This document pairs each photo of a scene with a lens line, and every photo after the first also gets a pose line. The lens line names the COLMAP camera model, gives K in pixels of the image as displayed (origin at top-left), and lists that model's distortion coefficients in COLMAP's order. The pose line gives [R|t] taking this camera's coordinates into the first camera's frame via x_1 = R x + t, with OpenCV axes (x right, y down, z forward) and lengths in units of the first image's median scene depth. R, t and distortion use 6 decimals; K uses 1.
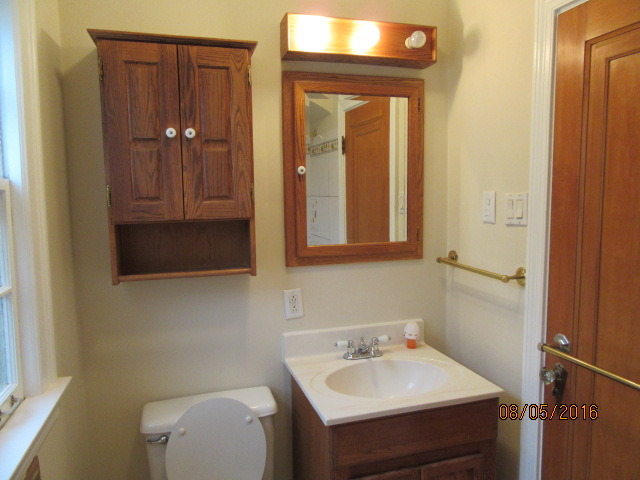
lens RADIAL K [[472.8, 0, 320.0], [0, 472.8, 240.0], [0, 0, 1]] dist [0.003020, -0.003523]
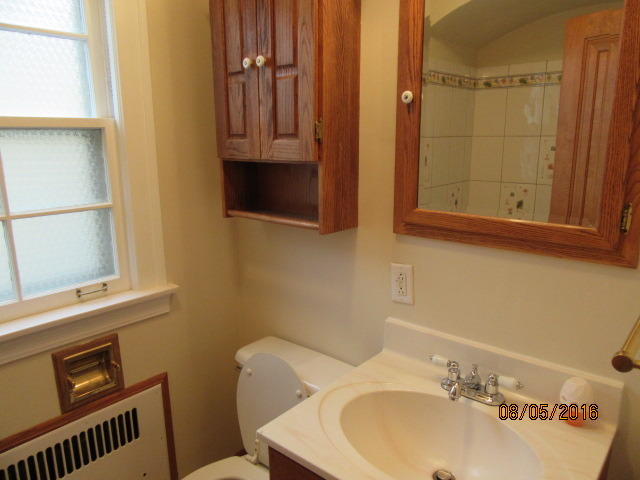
lens RADIAL K [[472.8, 0, 320.0], [0, 472.8, 240.0], [0, 0, 1]] dist [0.003020, -0.003523]
pose [[0.534146, 0.198155, -0.821841, 0.558100], [-0.084385, 0.979784, 0.181392, -0.065814], [0.841170, -0.027539, 0.540069, 0.586841]]
